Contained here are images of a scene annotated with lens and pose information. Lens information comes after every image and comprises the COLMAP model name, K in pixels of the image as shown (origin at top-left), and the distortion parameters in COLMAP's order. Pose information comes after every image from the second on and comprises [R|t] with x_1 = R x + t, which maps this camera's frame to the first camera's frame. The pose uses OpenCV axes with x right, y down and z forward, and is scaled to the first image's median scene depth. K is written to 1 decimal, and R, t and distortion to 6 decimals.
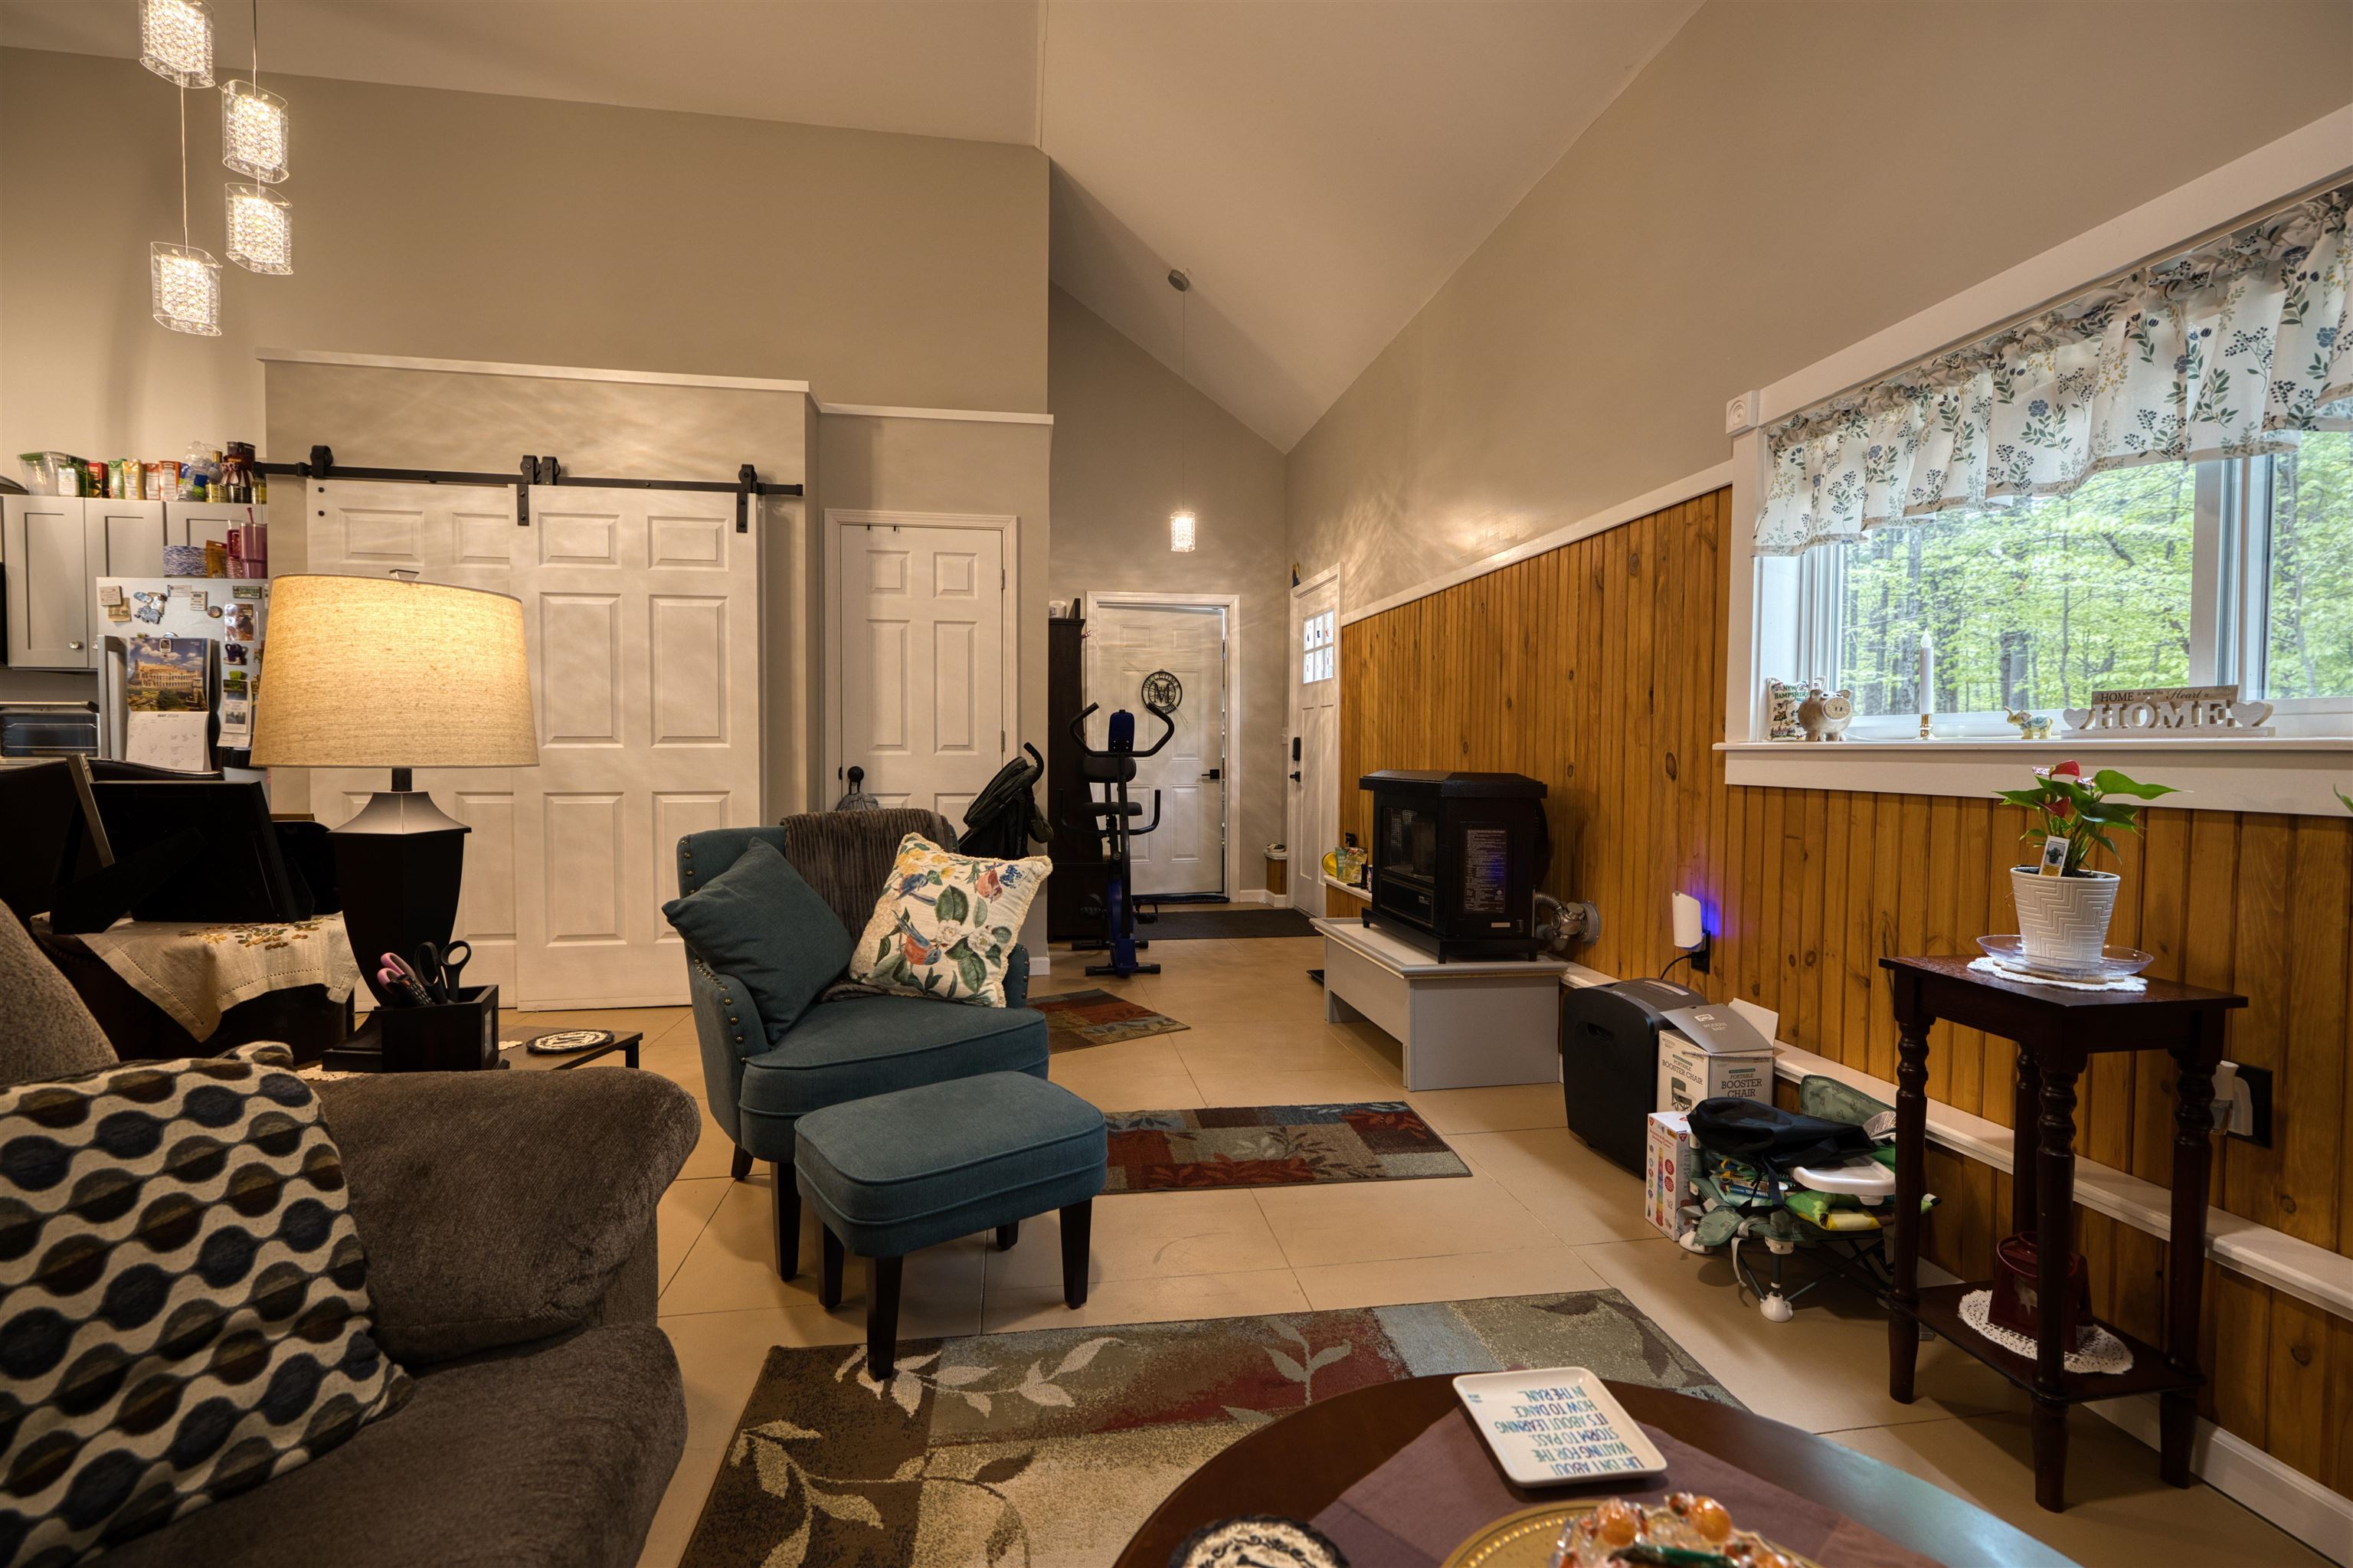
lens RADIAL K [[1019.2, 0, 1189.7], [0, 1019.2, 774.6], [0, 0, 1]] dist [0.001127, 0.000771]
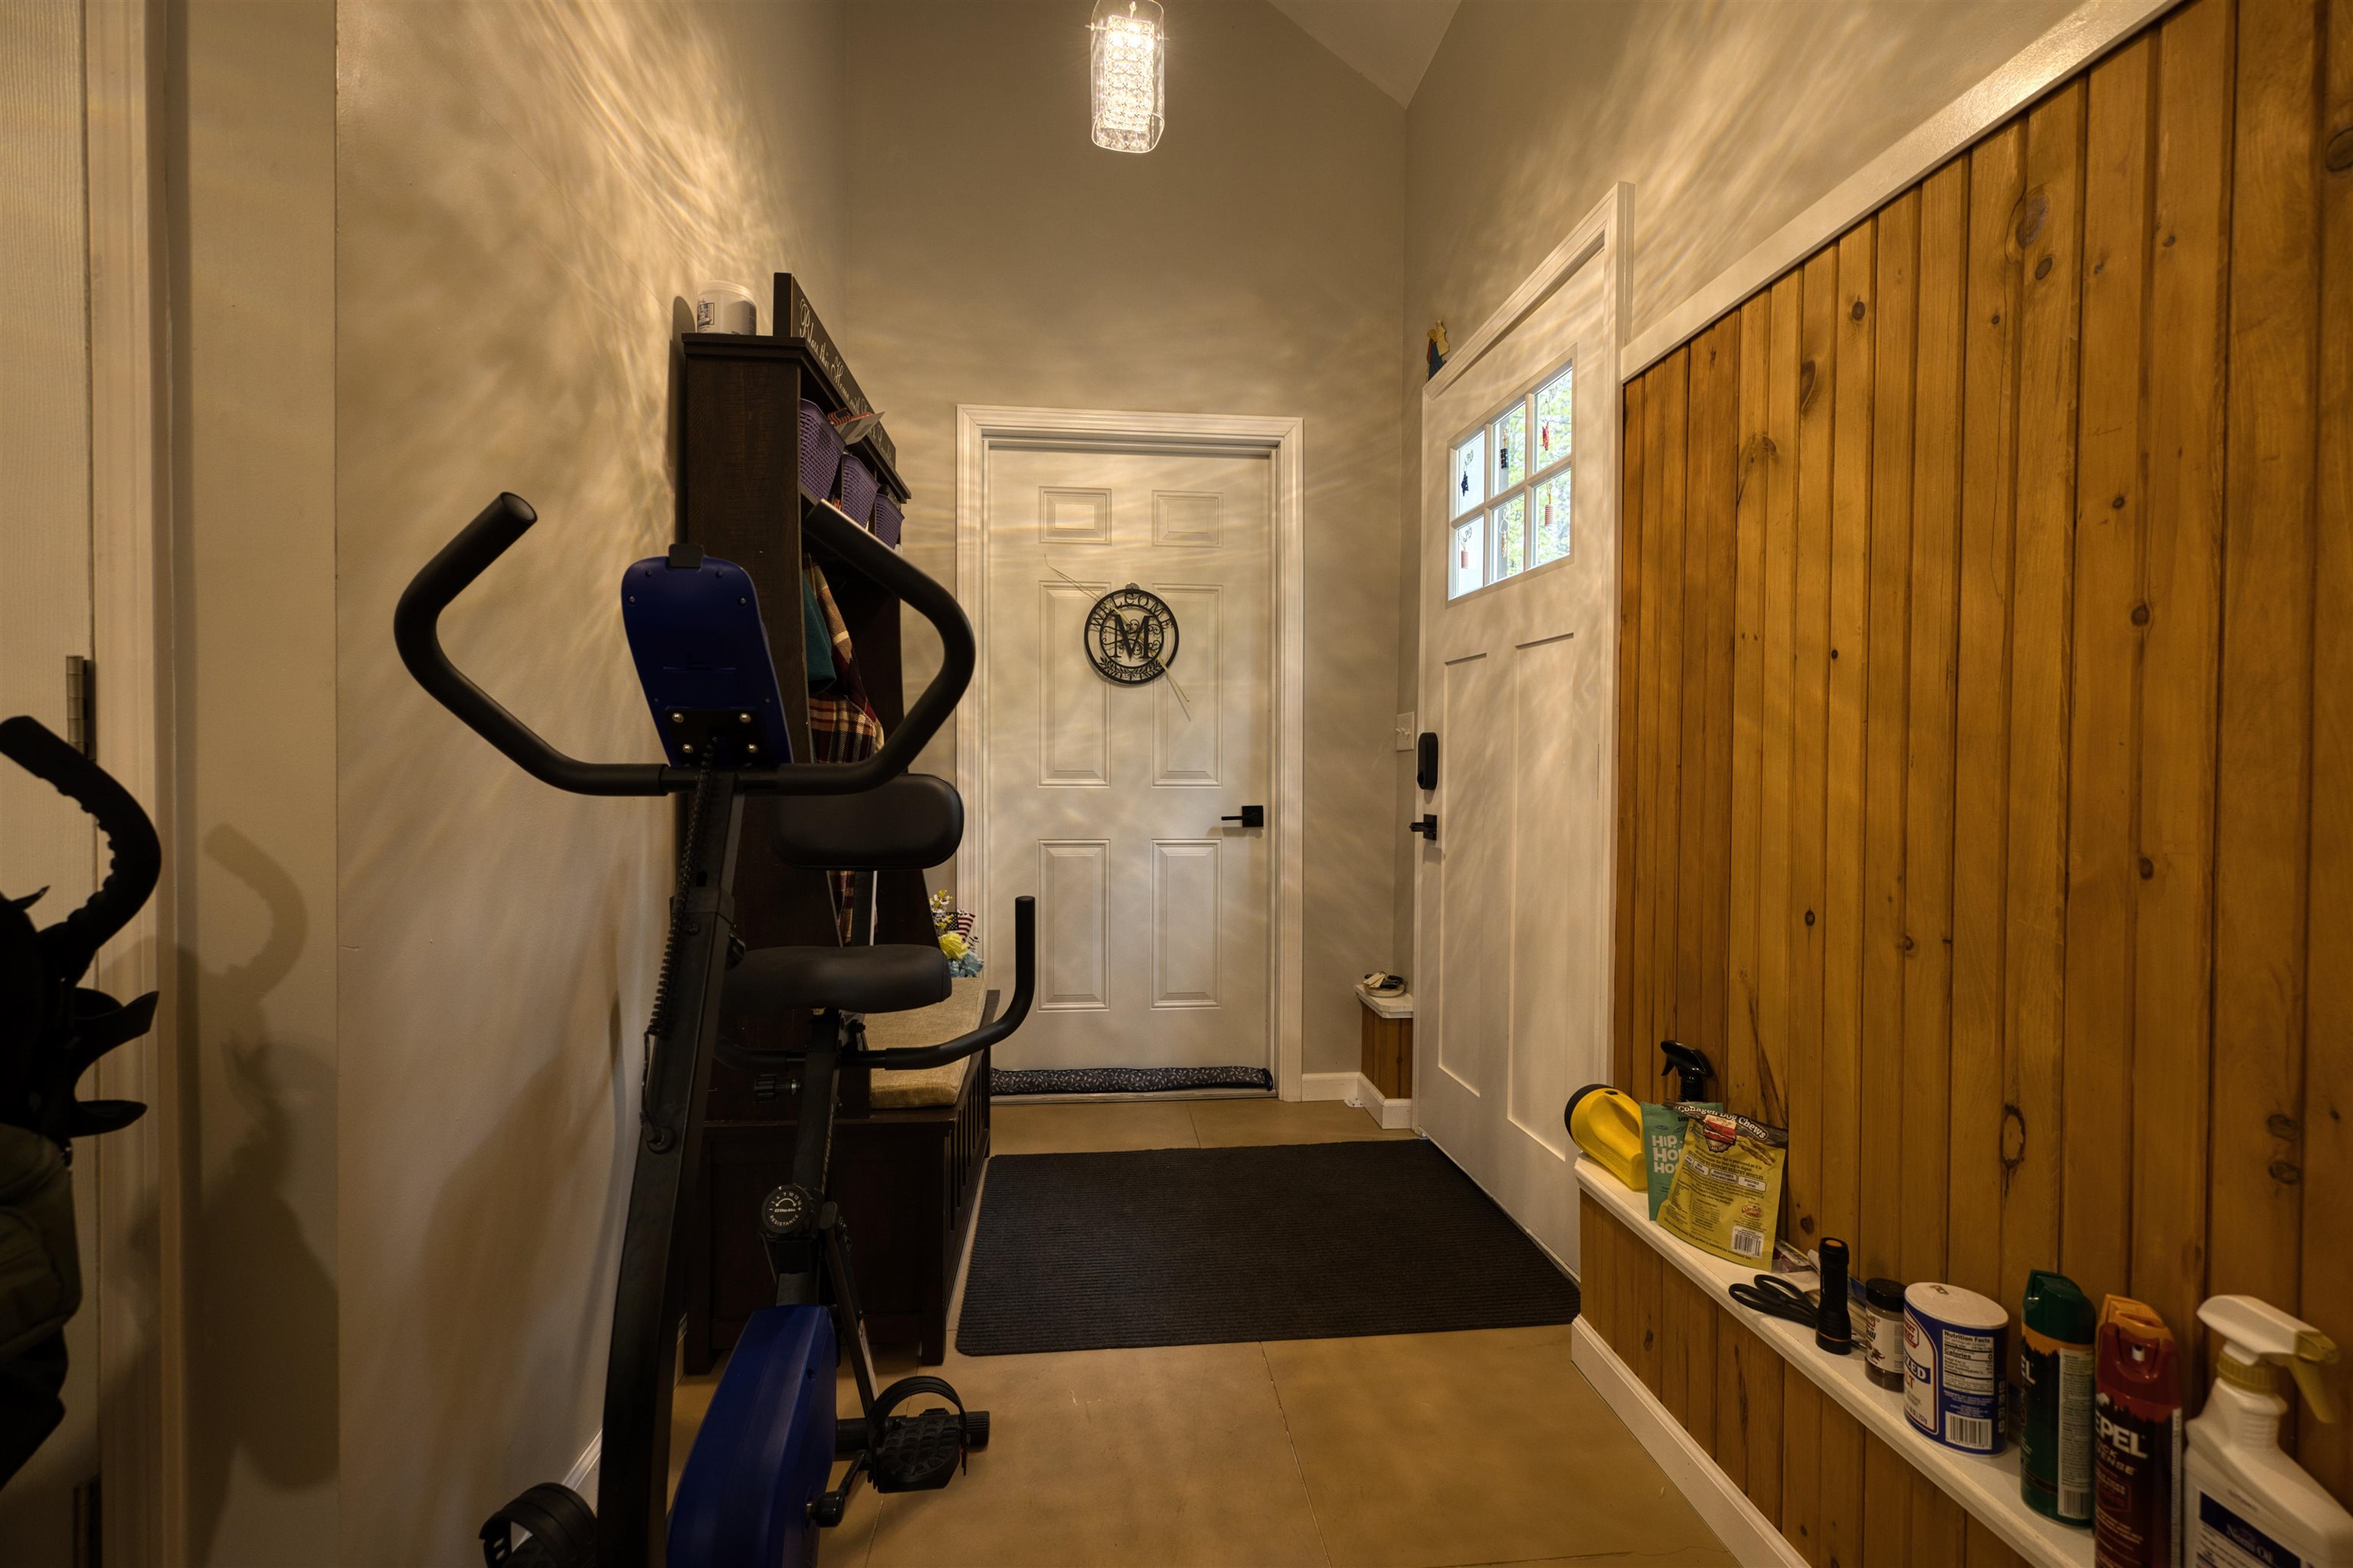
lens RADIAL K [[1019.2, 0, 1189.7], [0, 1019.2, 774.6], [0, 0, 1]] dist [0.001127, 0.000771]
pose [[0.998483, 0.003556, -0.054948, 0.024727], [-0.004050, 0.999952, -0.008888, -0.014228], [0.054914, 0.009098, 0.998450, 0.557955]]
